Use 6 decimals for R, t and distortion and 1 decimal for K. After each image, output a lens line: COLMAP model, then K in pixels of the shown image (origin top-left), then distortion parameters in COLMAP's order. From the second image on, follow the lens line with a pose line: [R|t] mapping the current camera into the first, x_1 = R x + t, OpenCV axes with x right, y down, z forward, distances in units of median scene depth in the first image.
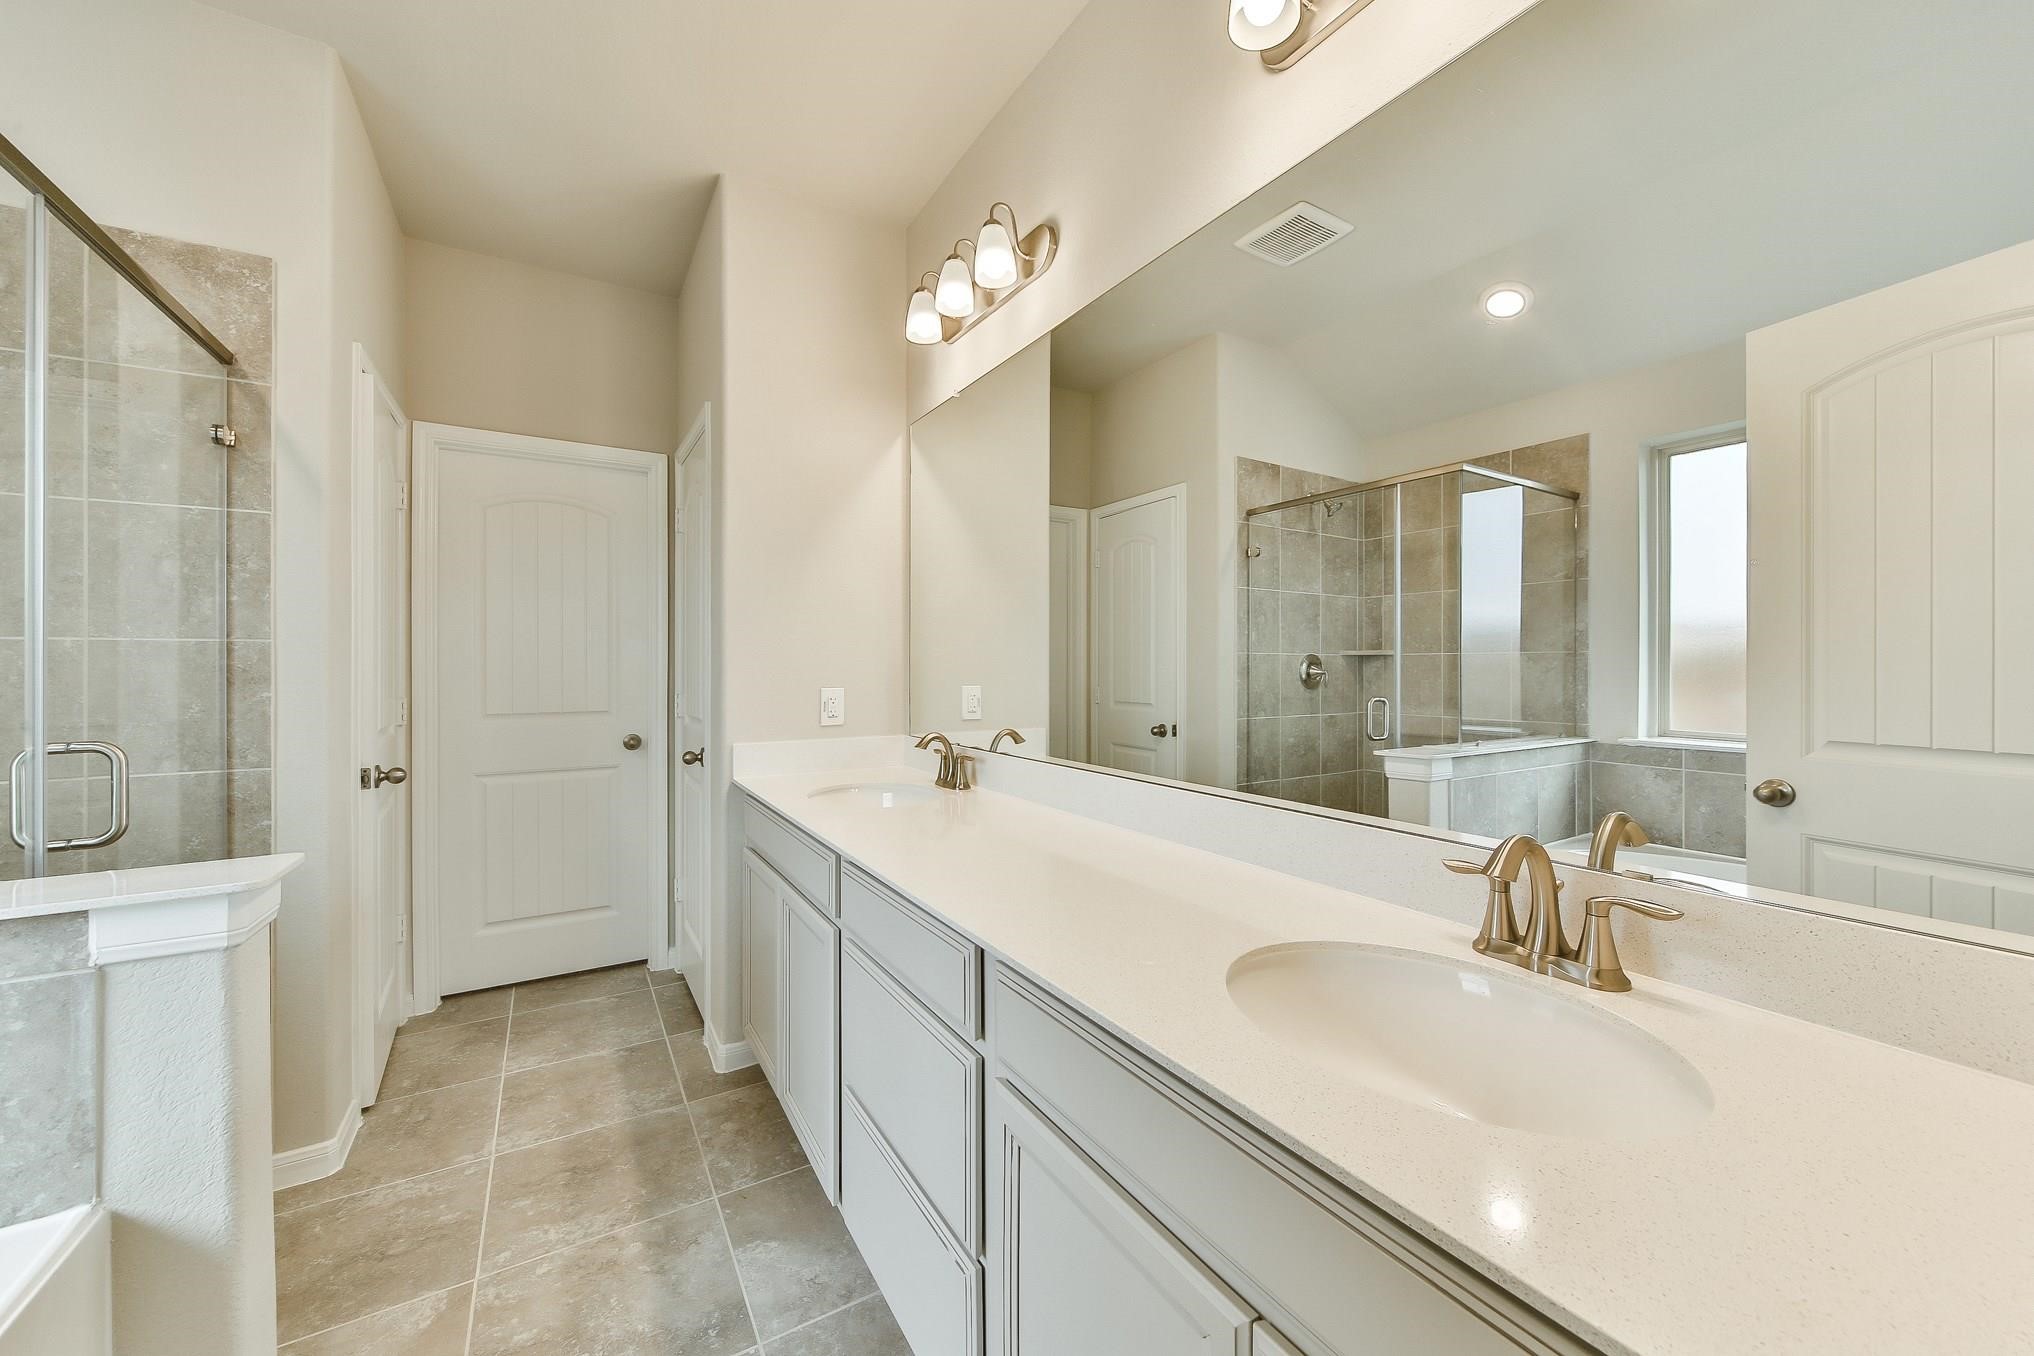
lens RADIAL K [[752.5, 0, 1016.2], [0, 752.5, 673.0], [0, 0, 1]] dist [-0.002398, 0.000215]
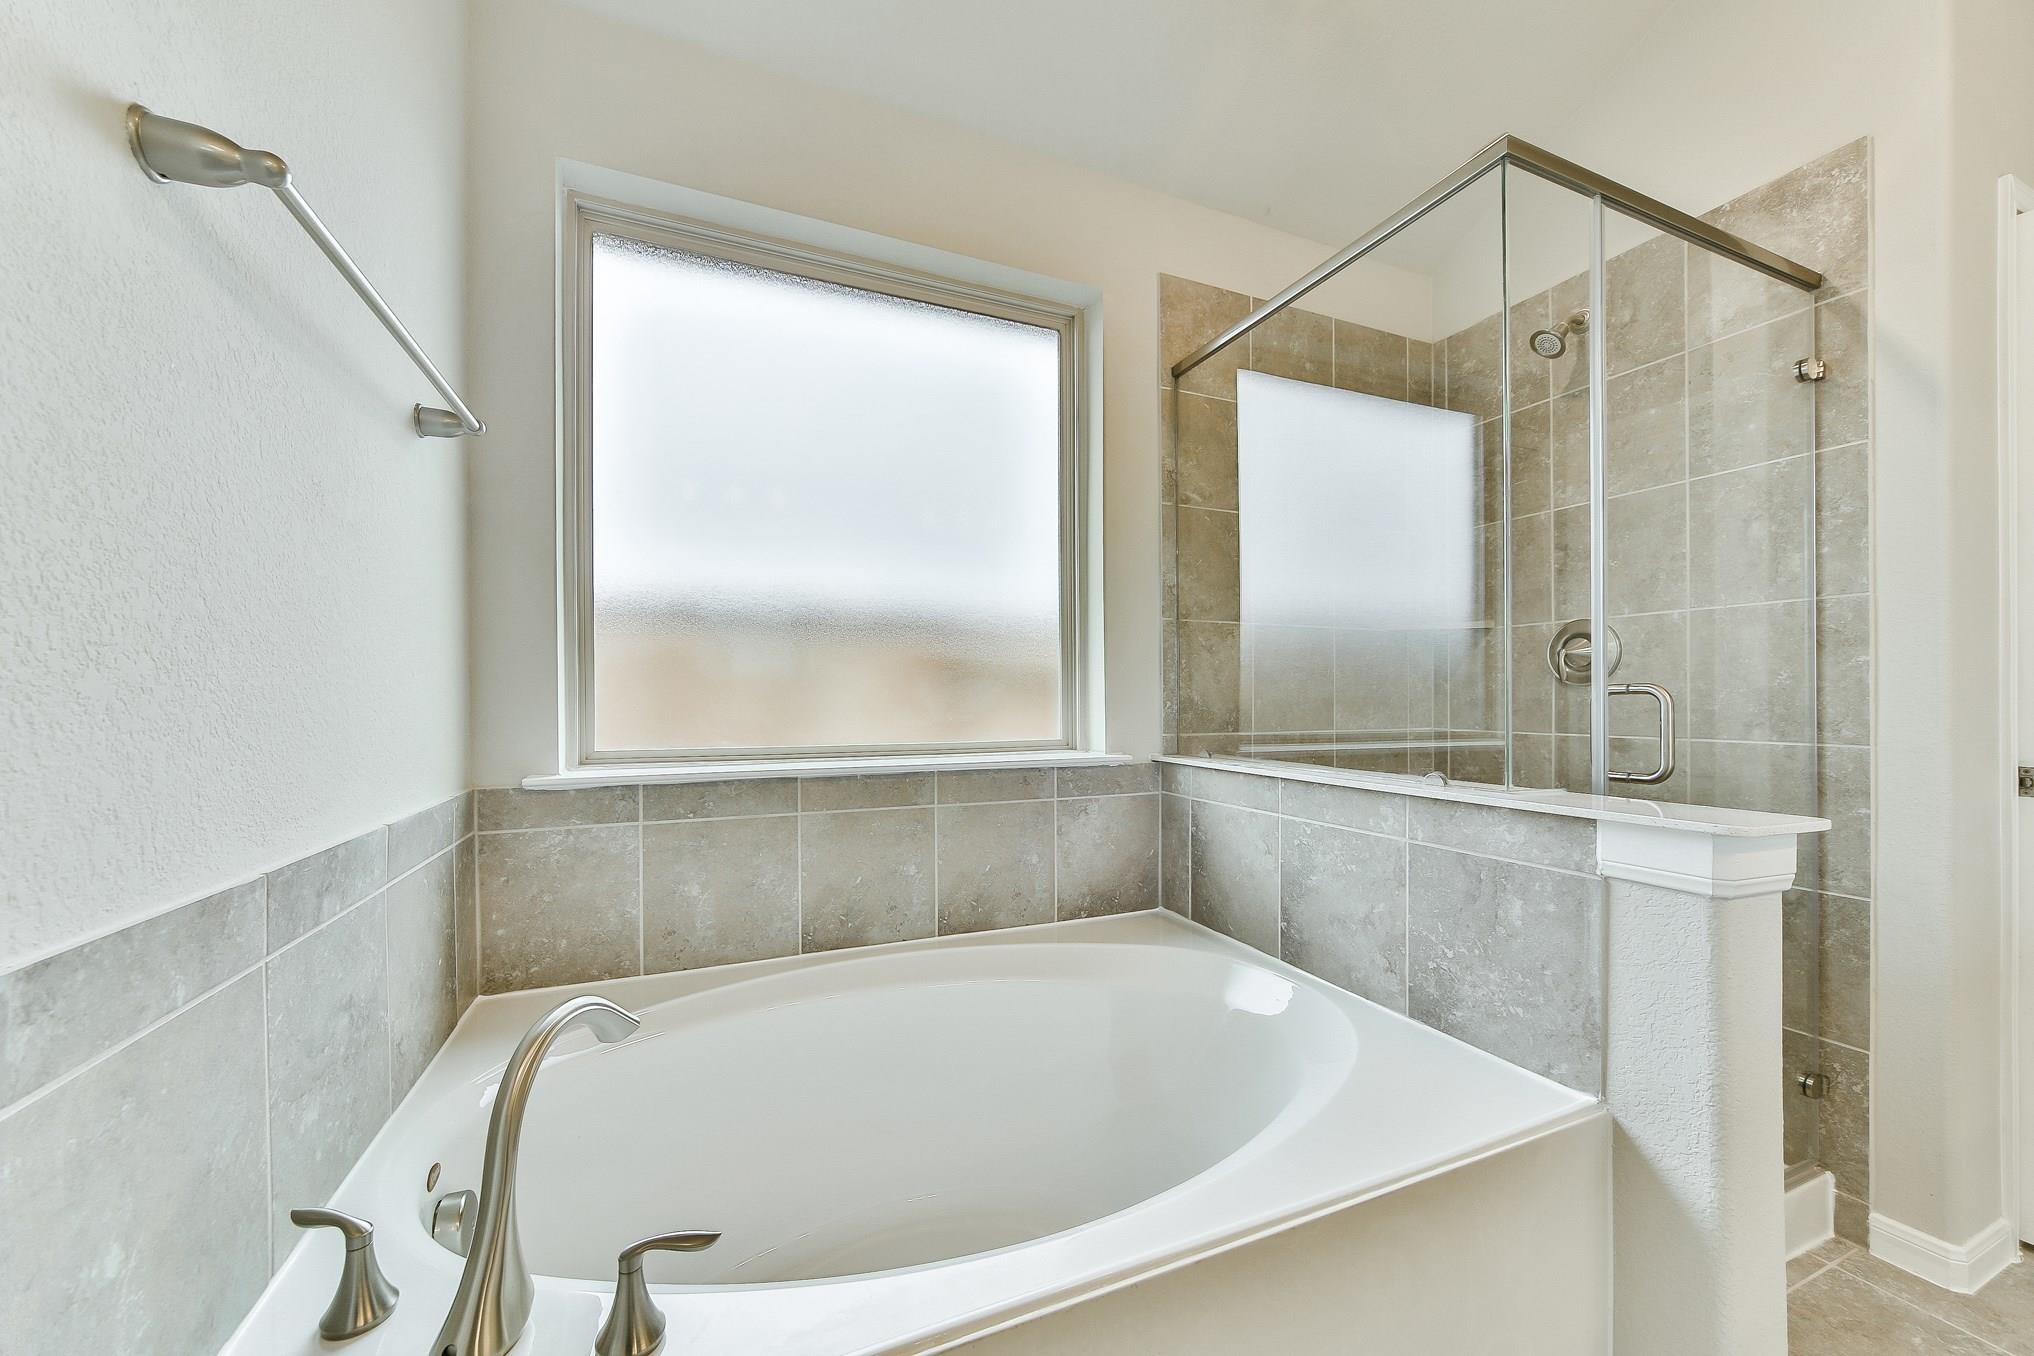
lens RADIAL K [[752.5, 0, 1015.9], [0, 752.5, 695.5], [0, 0, 1]] dist [-0.002398, 0.000215]
pose [[-0.135396, -0.001226, -0.990791, -0.036400], [-0.002984, 0.999995, -0.000830, 0.077529], [0.990787, 0.002845, -0.135399, 0.179121]]
